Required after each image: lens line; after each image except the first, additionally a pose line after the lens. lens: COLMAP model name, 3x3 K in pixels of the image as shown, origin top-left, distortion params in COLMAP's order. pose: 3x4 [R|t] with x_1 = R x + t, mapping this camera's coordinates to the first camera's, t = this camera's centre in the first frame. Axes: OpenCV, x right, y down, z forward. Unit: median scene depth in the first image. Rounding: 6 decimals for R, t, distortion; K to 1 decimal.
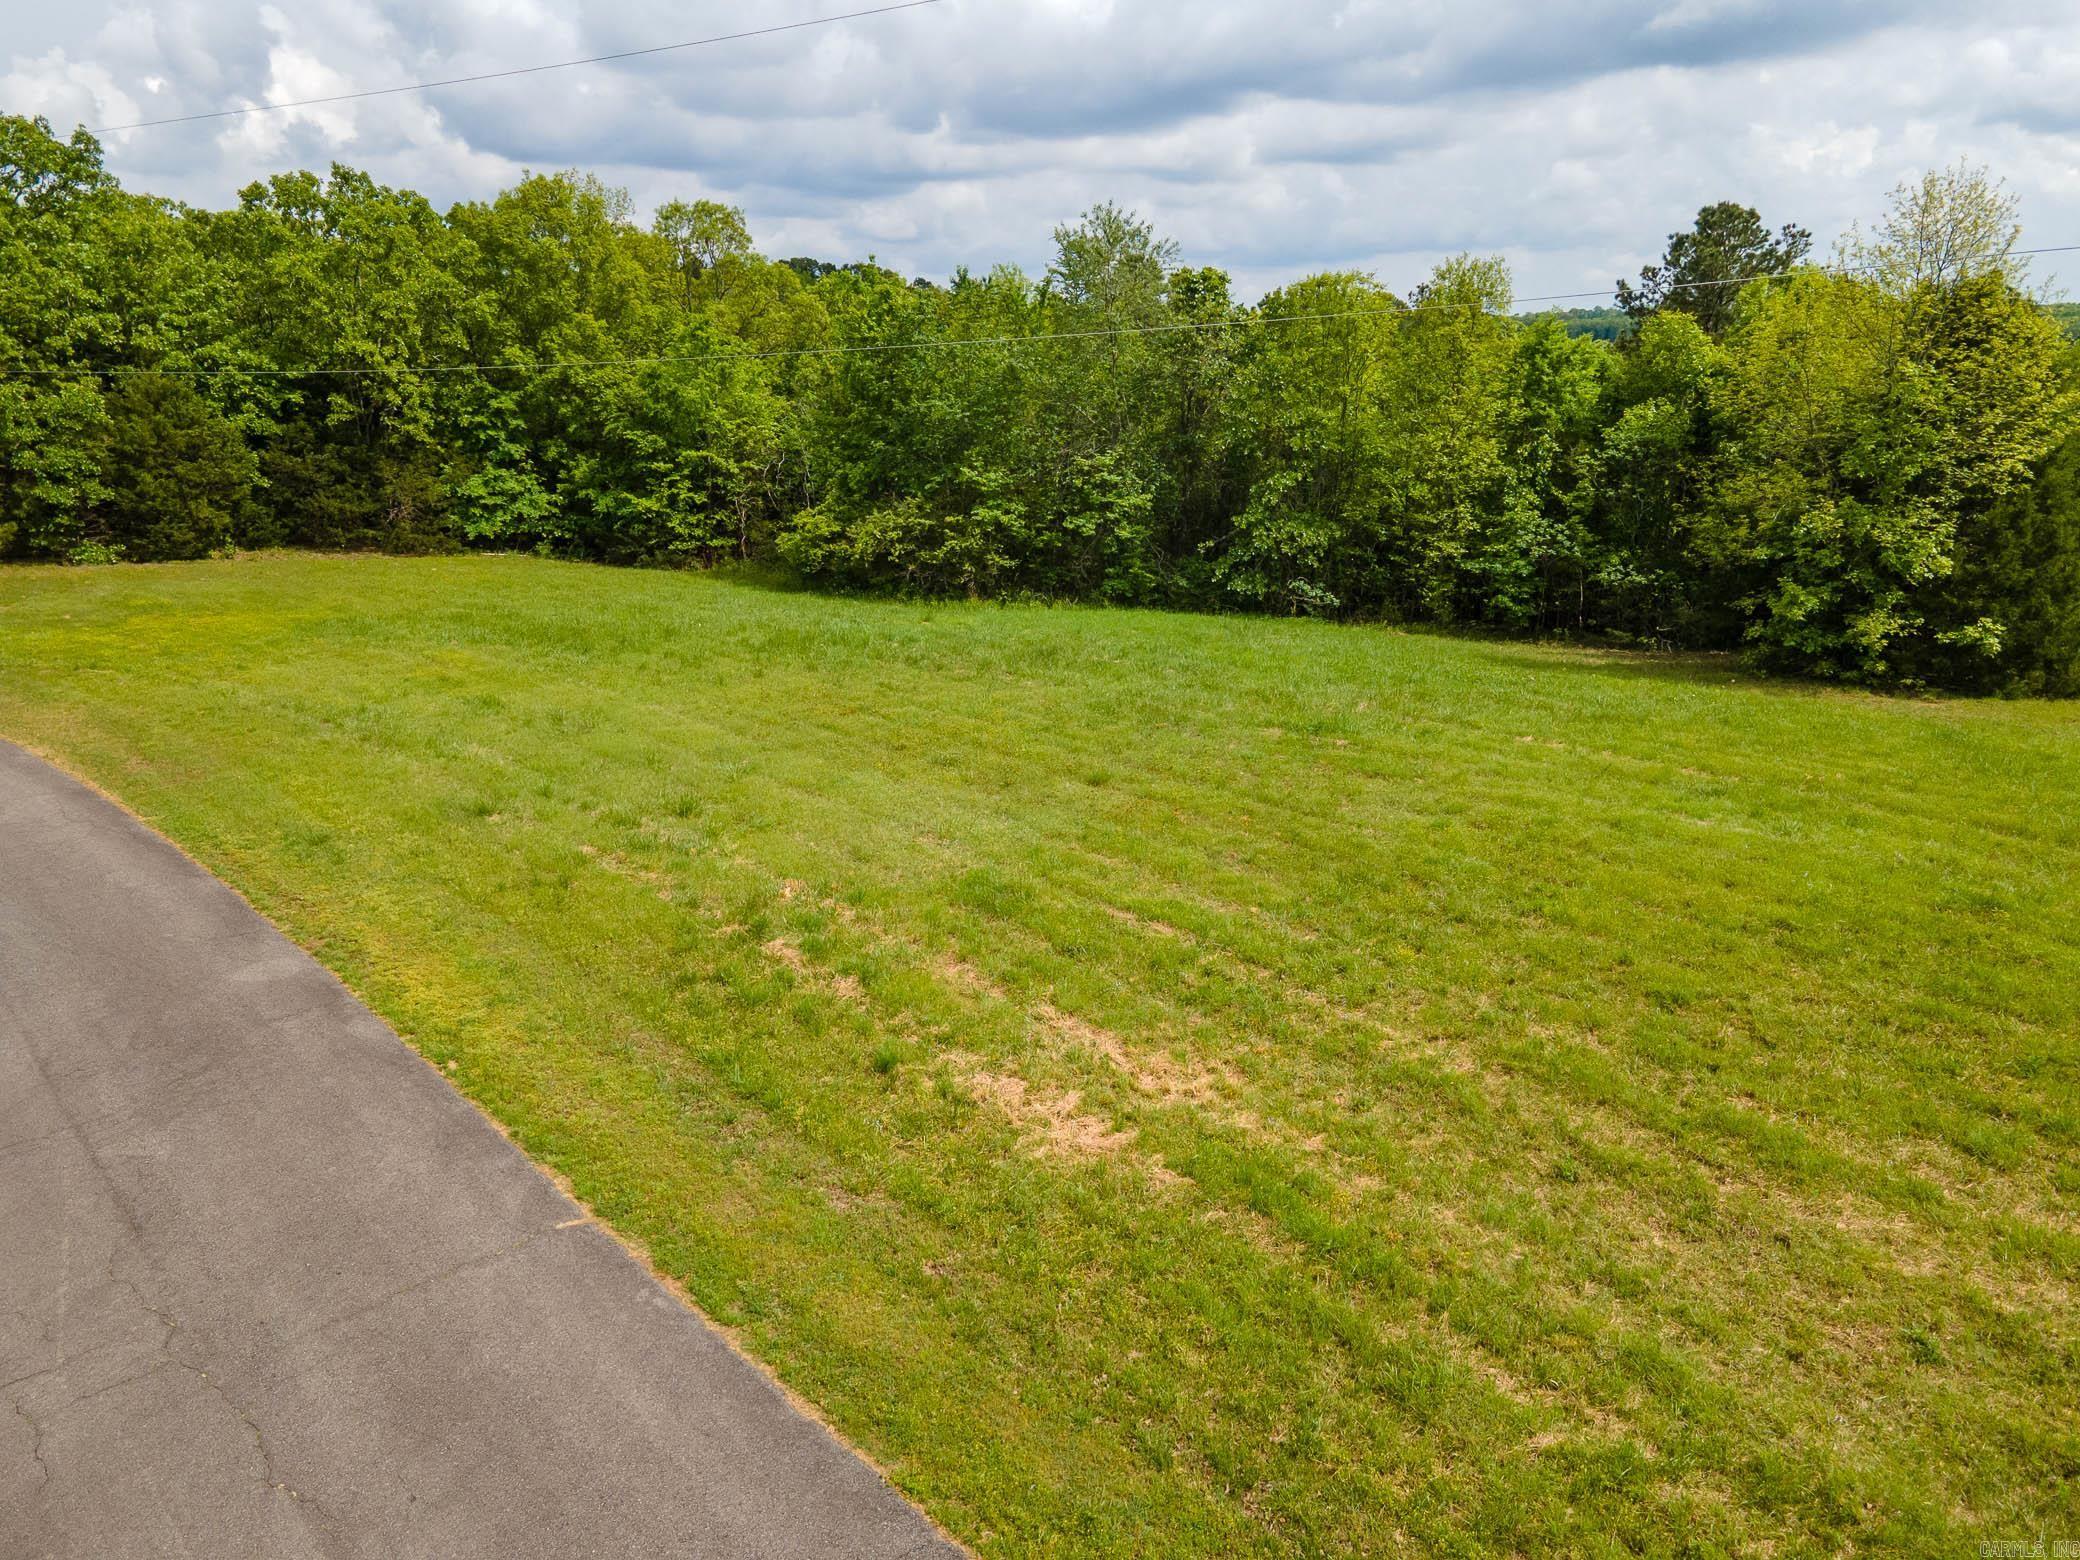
lens RADIAL K [[1467.1, 0, 1038.6], [0, 1467.1, 765.5], [0, 0, 1]] dist [0.061684, -0.008712]
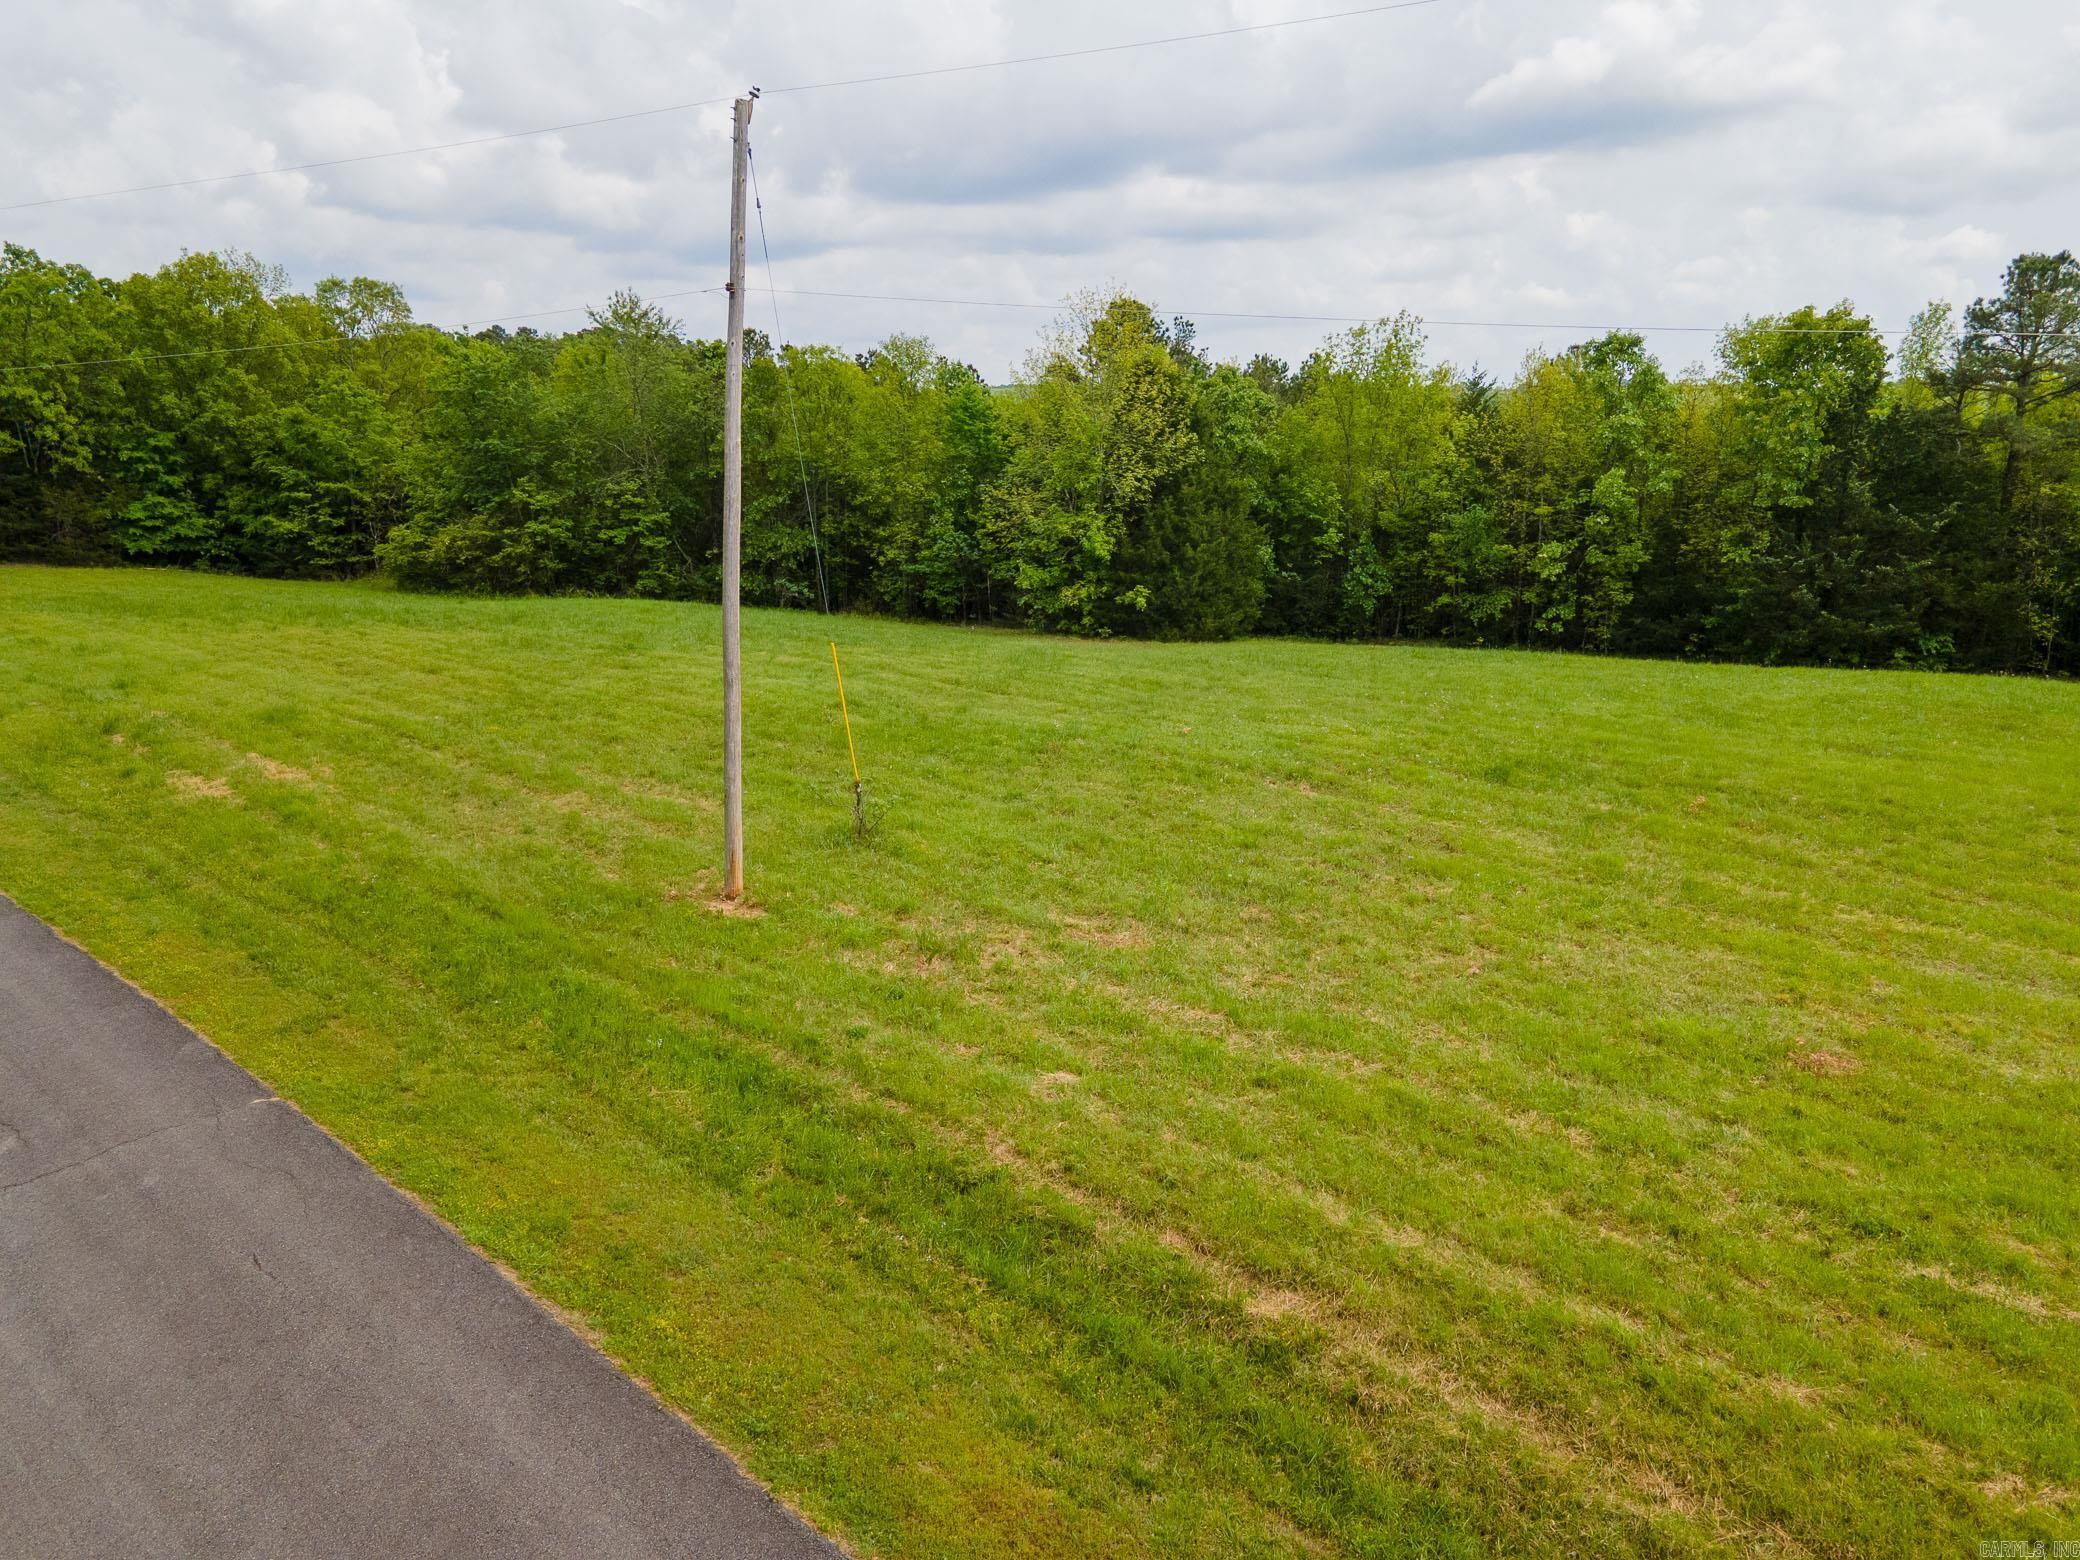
lens RADIAL K [[1467.1, 0, 1036.2], [0, 1467.1, 801.4], [0, 0, 1]] dist [0.061684, -0.008712]
pose [[0.996754, -0.015264, 0.079043, 0.246898], [0.017257, 0.999549, -0.024592, 0.088910], [-0.078632, 0.025876, 0.996568, -0.257125]]
